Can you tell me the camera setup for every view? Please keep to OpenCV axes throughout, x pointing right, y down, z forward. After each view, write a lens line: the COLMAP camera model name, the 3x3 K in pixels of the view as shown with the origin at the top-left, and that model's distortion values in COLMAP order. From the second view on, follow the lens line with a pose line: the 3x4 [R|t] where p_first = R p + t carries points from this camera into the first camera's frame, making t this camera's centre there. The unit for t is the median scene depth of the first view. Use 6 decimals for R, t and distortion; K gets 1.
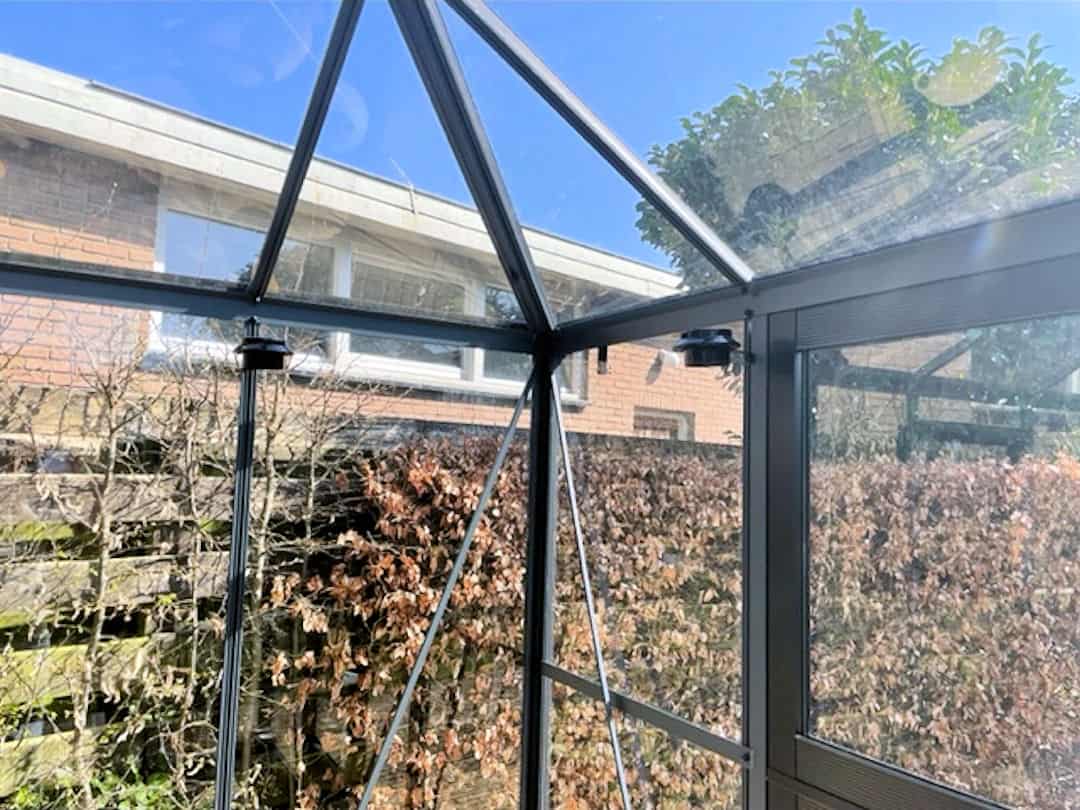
lens RADIAL K [[814.4, 0, 540.0], [0, 814.4, 405.0], [0, 0, 1]] dist [0.101768, -0.132605]
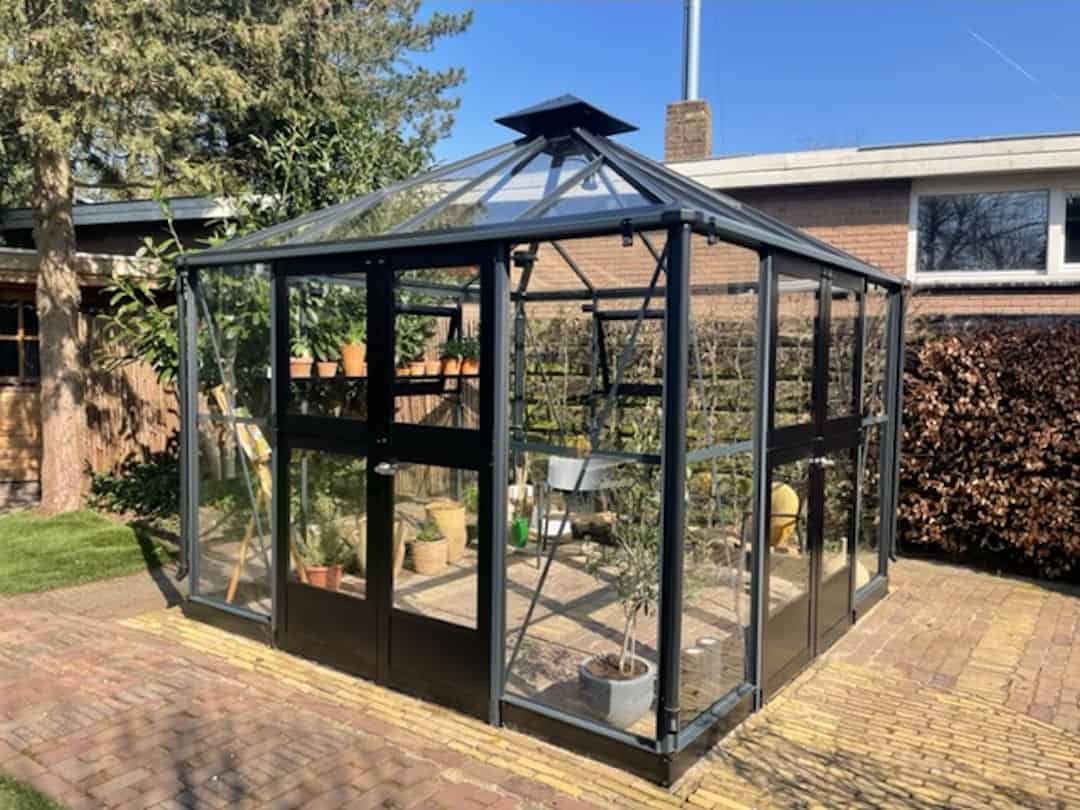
lens RADIAL K [[814.4, 0, 540.0], [0, 814.4, 405.0], [0, 0, 1]] dist [0.101768, -0.132605]
pose [[0.388768, 0.031453, -0.920799, 1.279807], [0.070375, 0.995484, 0.063717, 0.035115], [0.918644, -0.089572, 0.384798, -0.618961]]
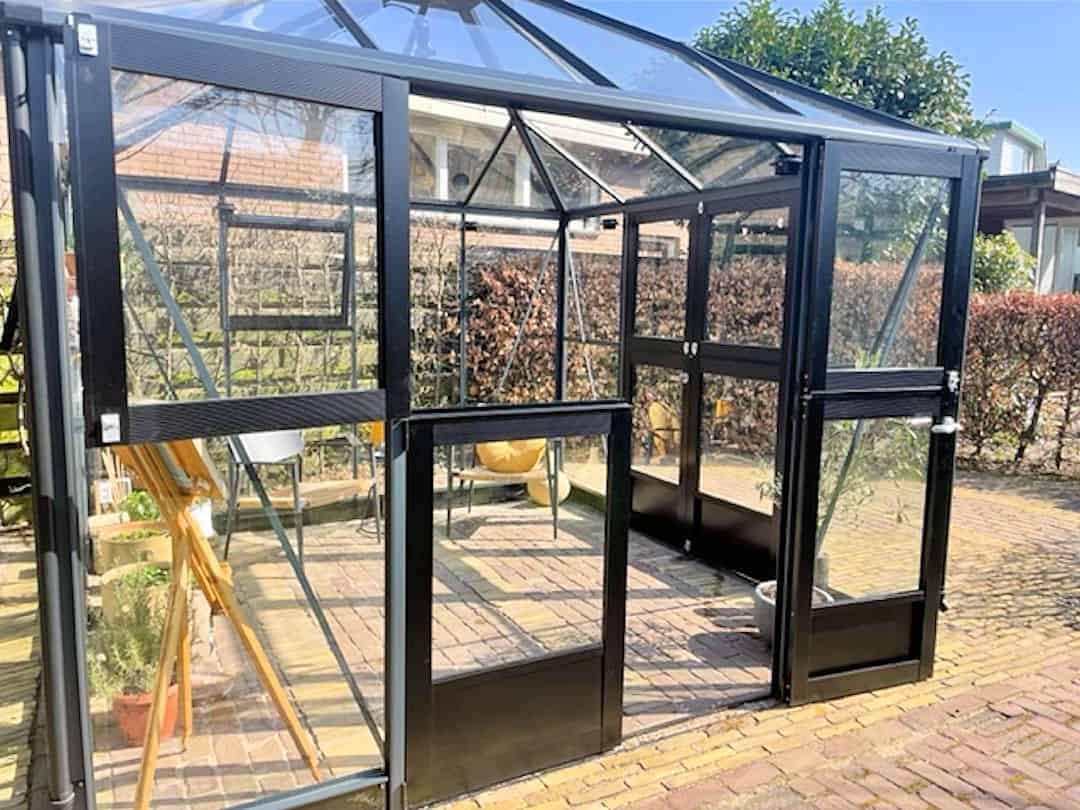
lens RADIAL K [[814.4, 0, 540.0], [0, 814.4, 405.0], [0, 0, 1]] dist [0.101768, -0.132605]
pose [[0.999049, -0.007433, -0.042956, 0.027890], [0.016319, 0.977480, 0.210398, -0.026850], [0.040424, -0.210898, 0.976672, -1.176704]]
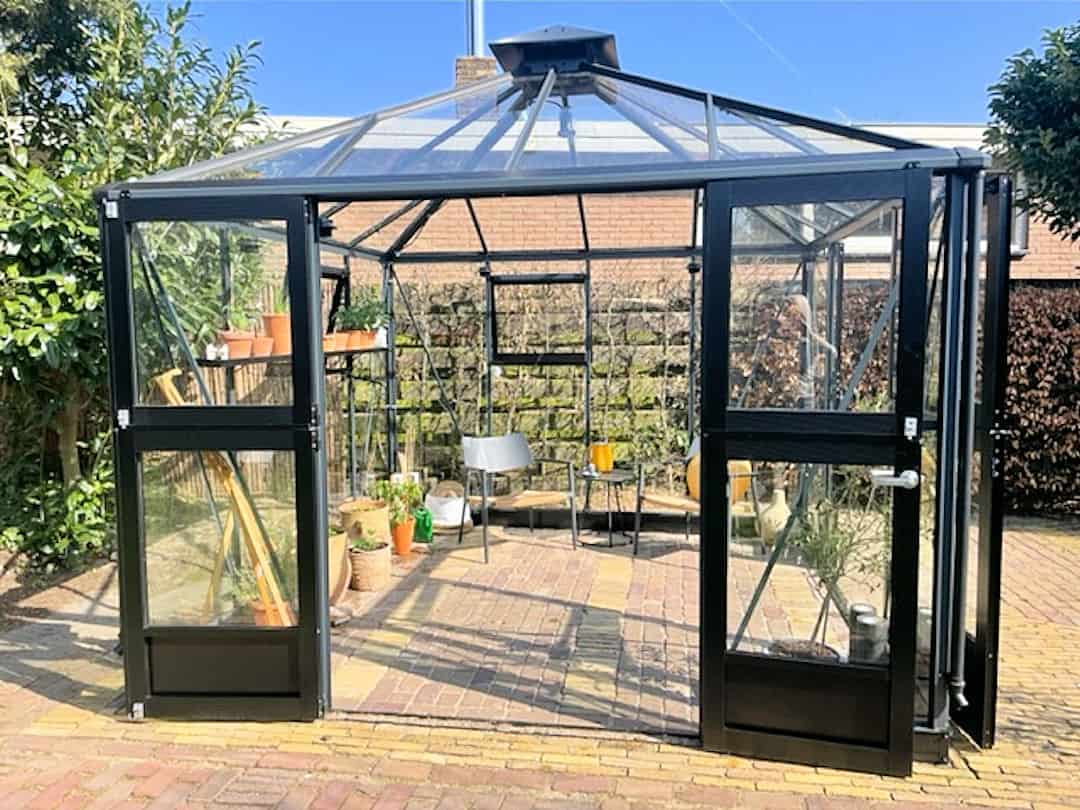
lens RADIAL K [[816.2, 0, 531.3], [0, 816.2, 393.0], [0, 0, 1]] dist [0.096988, -0.130322]
pose [[0.758377, 0.016099, -0.651617, 0.726856], [0.082763, 0.989225, 0.120763, -0.010774], [0.646541, -0.145513, 0.748873, -1.076399]]
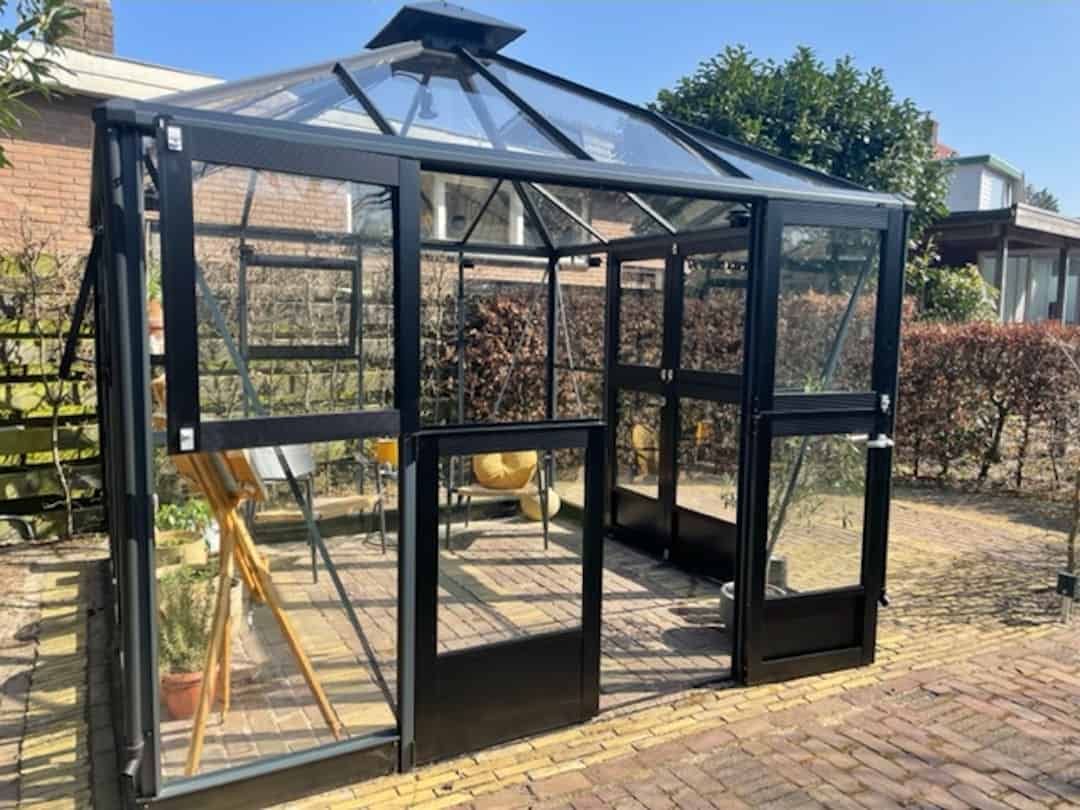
lens RADIAL K [[814.4, 0, 540.0], [0, 814.4, 405.0], [0, 0, 1]] dist [0.101768, -0.132605]
pose [[0.999242, -0.011082, -0.037329, 0.043206], [0.017605, 0.983645, 0.179254, -0.048926], [0.034732, -0.179775, 0.983094, -1.324157]]
